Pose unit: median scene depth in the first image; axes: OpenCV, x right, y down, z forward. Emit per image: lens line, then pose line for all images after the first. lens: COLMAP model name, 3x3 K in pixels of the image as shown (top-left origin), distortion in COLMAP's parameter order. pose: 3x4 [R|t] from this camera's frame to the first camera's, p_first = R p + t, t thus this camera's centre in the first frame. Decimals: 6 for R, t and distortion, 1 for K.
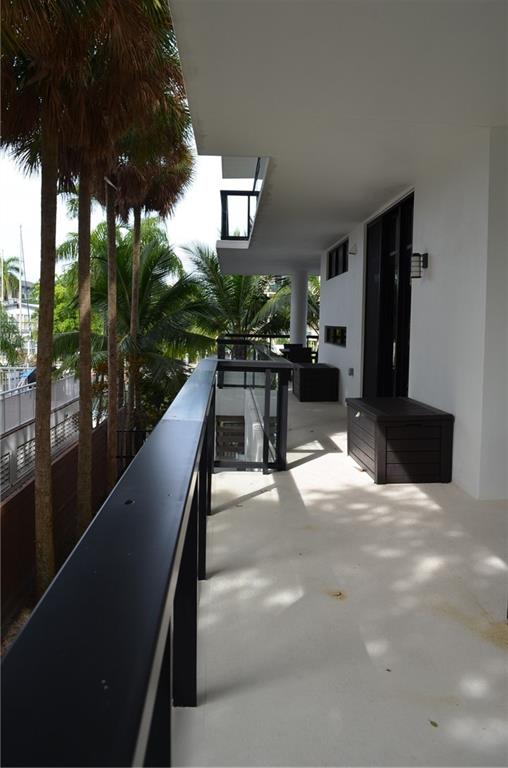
lens RADIAL K [[668.0, 0, 254.0], [0, 668.0, 384.0], [0, 0, 1]] dist [-0.074095, -0.001713]
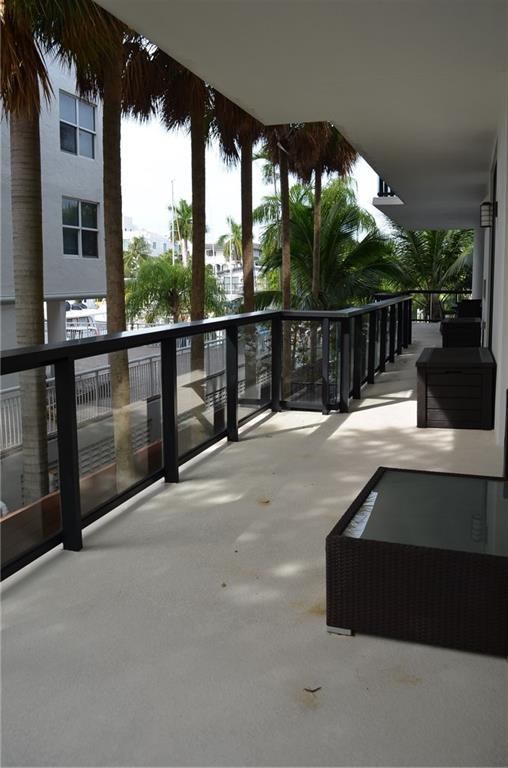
lens RADIAL K [[668.0, 0, 254.0], [0, 668.0, 384.0], [0, 0, 1]] dist [-0.074095, -0.001713]
pose [[0.937382, 0.028609, -0.347125, 0.101842], [-0.007627, 0.998068, 0.061661, 0.006409], [0.348219, -0.055152, 0.935790, -0.023283]]
